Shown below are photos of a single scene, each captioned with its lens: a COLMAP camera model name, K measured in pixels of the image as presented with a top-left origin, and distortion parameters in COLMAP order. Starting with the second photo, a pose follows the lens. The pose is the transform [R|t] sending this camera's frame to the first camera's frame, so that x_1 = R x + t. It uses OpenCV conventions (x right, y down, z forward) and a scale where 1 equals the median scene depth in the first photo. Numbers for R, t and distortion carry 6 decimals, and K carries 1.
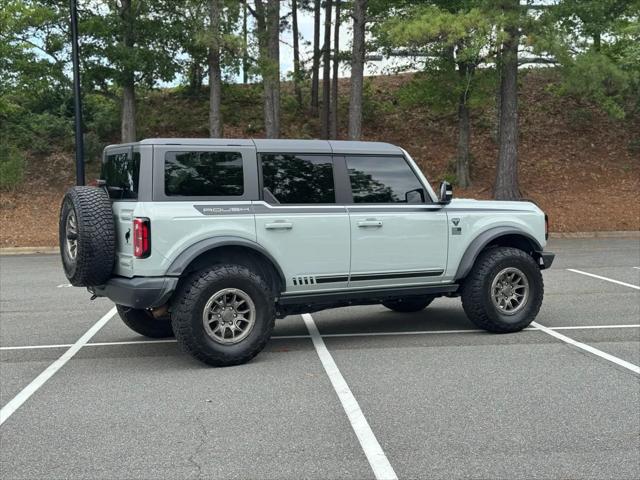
lens RADIAL K [[892.2, 0, 321.3], [0, 892.2, 240.2], [0, 0, 1]] dist [0.125975, 0.000000]
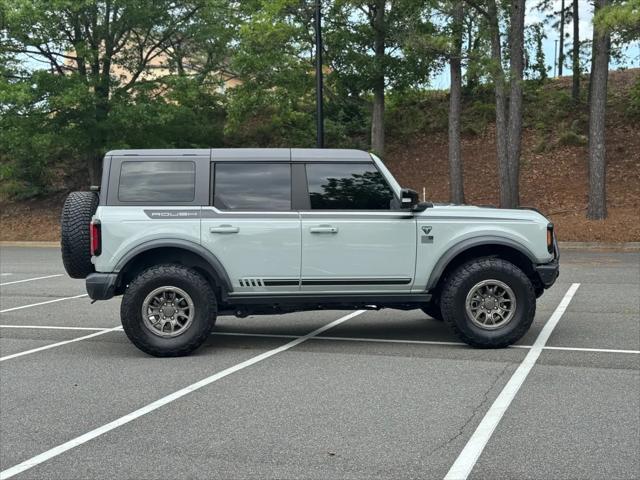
lens RADIAL K [[892.2, 0, 318.7], [0, 892.2, 244.8], [0, 0, 1]] dist [0.125975, 0.000000]
pose [[0.909584, 0.030377, -0.414408, 0.157003], [-0.027107, 0.999538, 0.013773, -0.005117], [0.414635, -0.001294, 0.909987, 0.023390]]
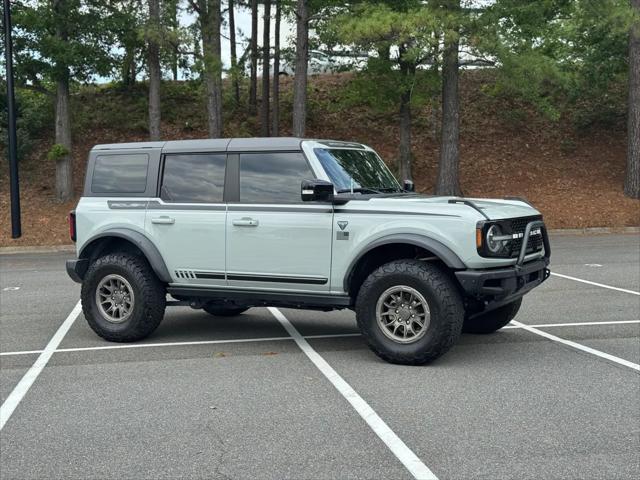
lens RADIAL K [[892.2, 0, 321.2], [0, 892.2, 240.9], [0, 0, 1]] dist [0.125975, 0.000000]
pose [[0.996119, -0.005272, 0.087853, -0.023953], [0.005186, 0.999986, 0.001206, 0.000330], [-0.087859, -0.000746, 0.996133, 0.010209]]
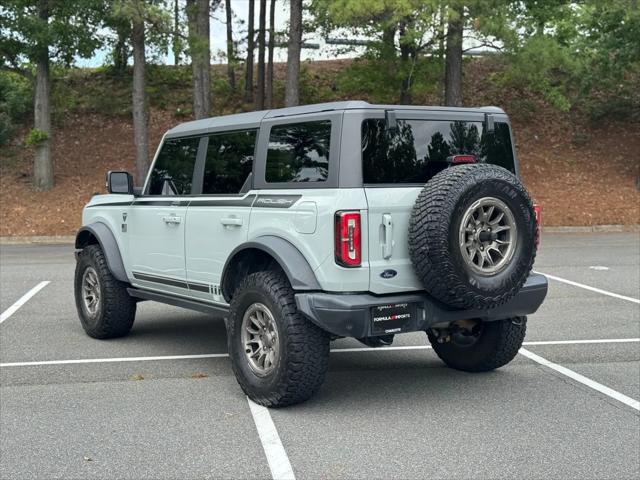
lens RADIAL K [[892.2, 0, 323.0], [0, 892.2, 240.6], [0, 0, 1]] dist [0.125975, 0.000000]
pose [[0.997274, 0.007664, 0.073385, 0.003038], [-0.008443, 0.999911, 0.010304, -0.002634], [-0.073300, -0.010895, 0.997250, 0.061609]]
